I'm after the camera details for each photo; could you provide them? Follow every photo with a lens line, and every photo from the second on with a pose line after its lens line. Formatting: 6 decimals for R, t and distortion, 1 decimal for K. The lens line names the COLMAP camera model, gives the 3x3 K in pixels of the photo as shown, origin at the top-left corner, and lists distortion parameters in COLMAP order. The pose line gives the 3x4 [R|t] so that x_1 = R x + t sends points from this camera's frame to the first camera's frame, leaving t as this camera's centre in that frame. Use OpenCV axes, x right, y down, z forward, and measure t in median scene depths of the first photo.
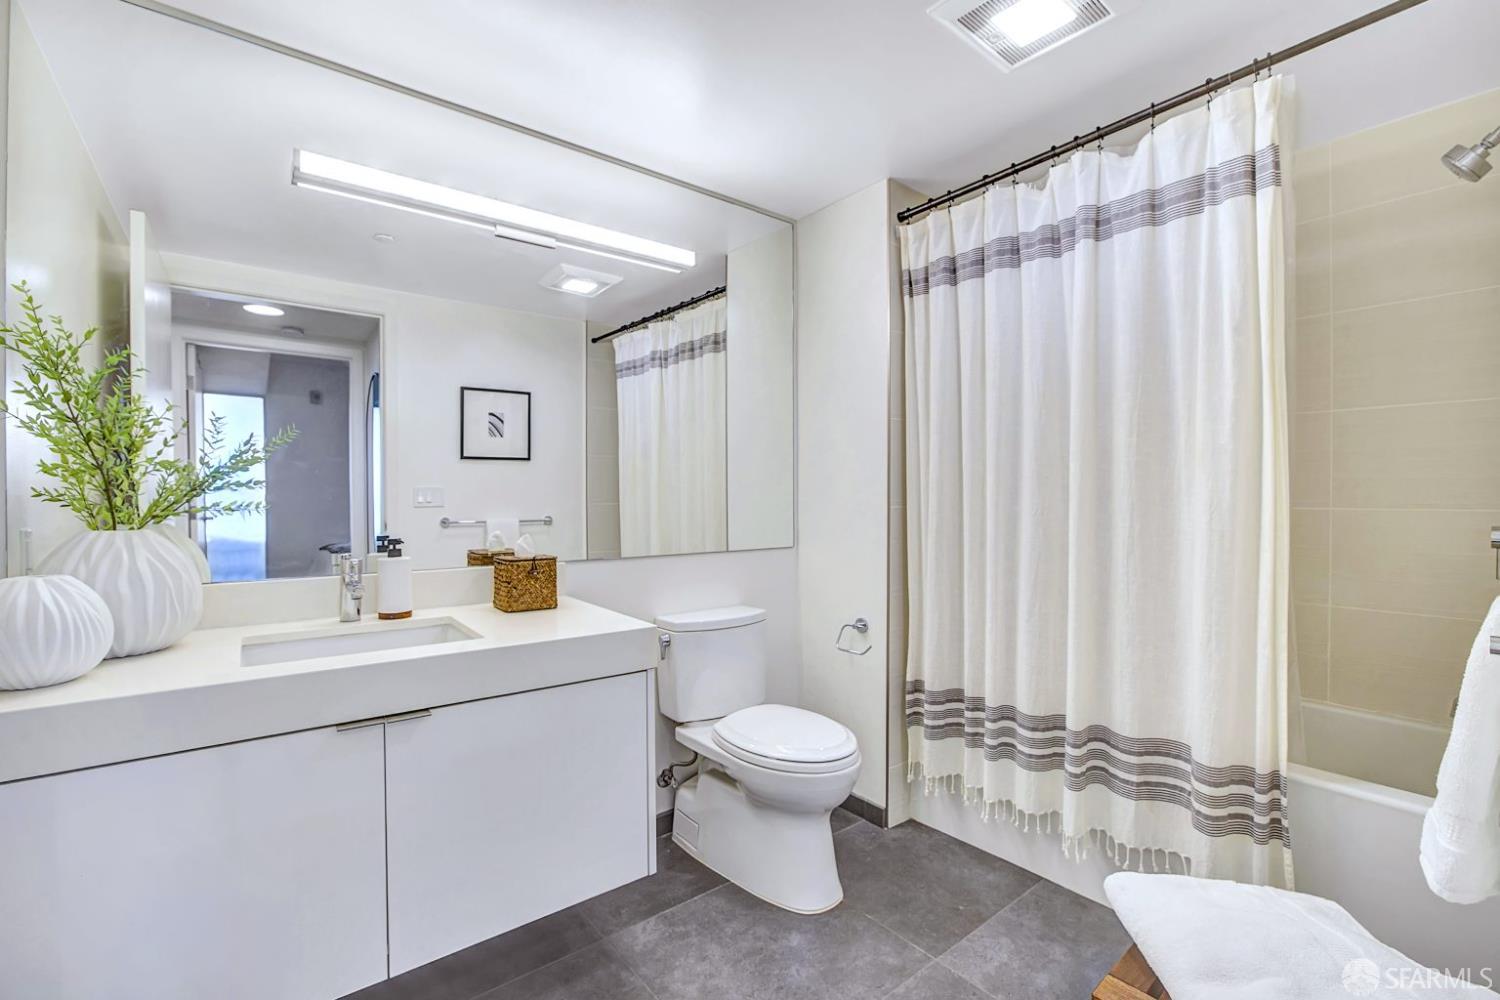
lens RADIAL K [[668.7, 0, 787.0], [0, 668.7, 494.2], [0, 0, 1]] dist [-0.014432, 0.000389]
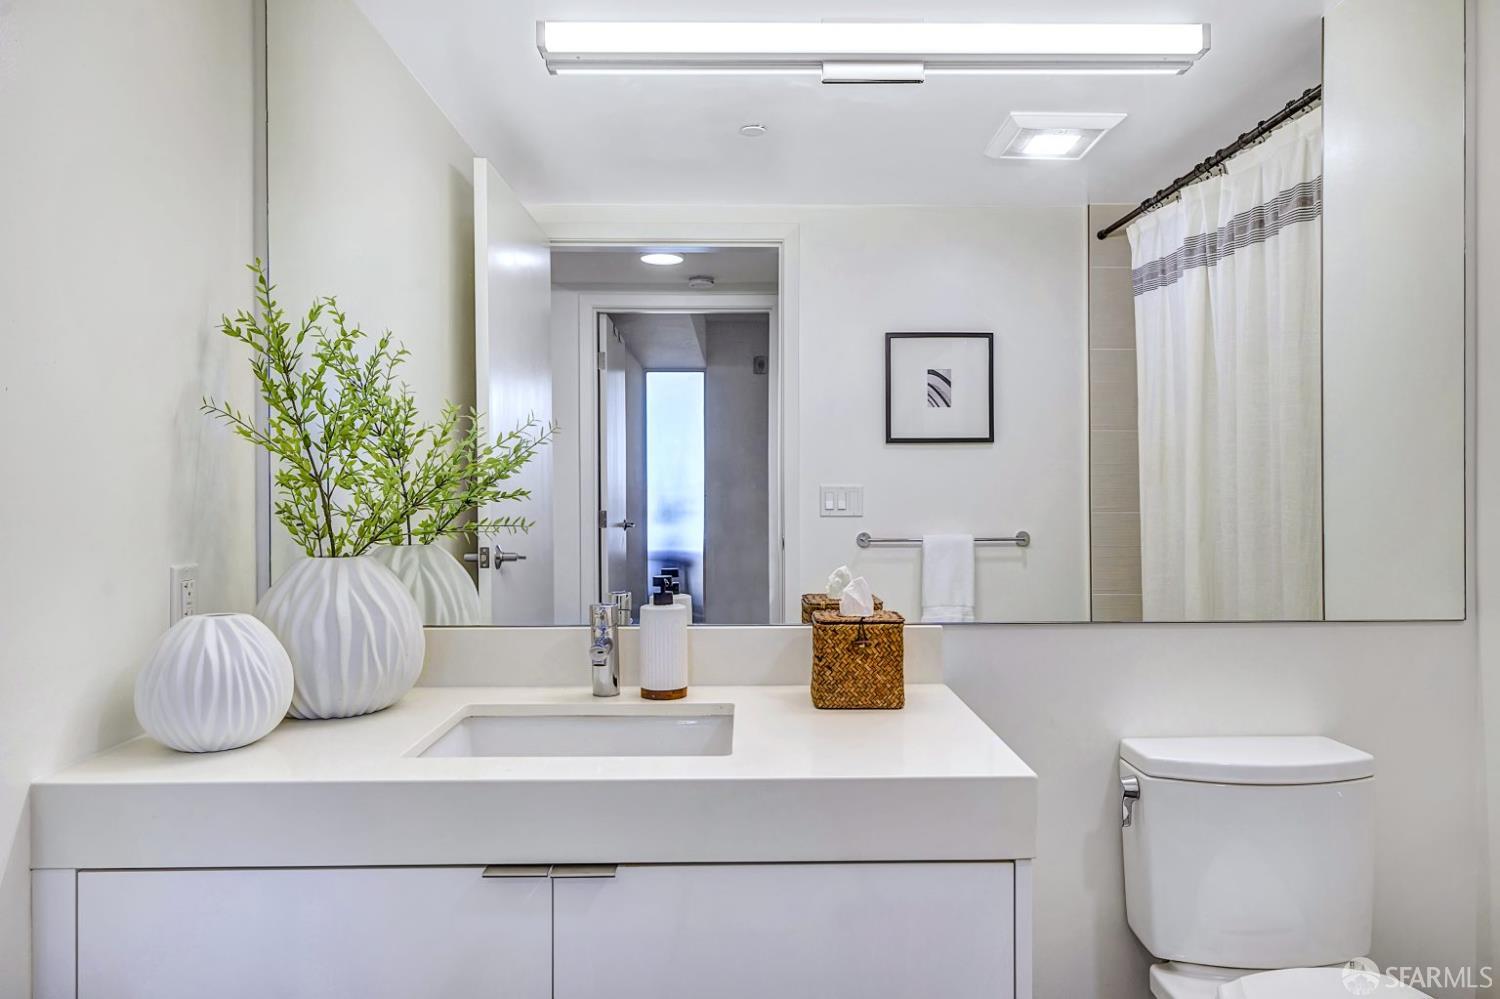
lens RADIAL K [[1039.8, 0, 750.0], [0, 1039.8, 499.5], [0, 0, 1]] dist [-0.002180, 0.001496]
pose [[0.780089, 0.005650, -0.625643, 0.079310], [0.001620, 0.999938, 0.011050, -0.013511], [0.625667, -0.009633, 0.780031, 0.161502]]
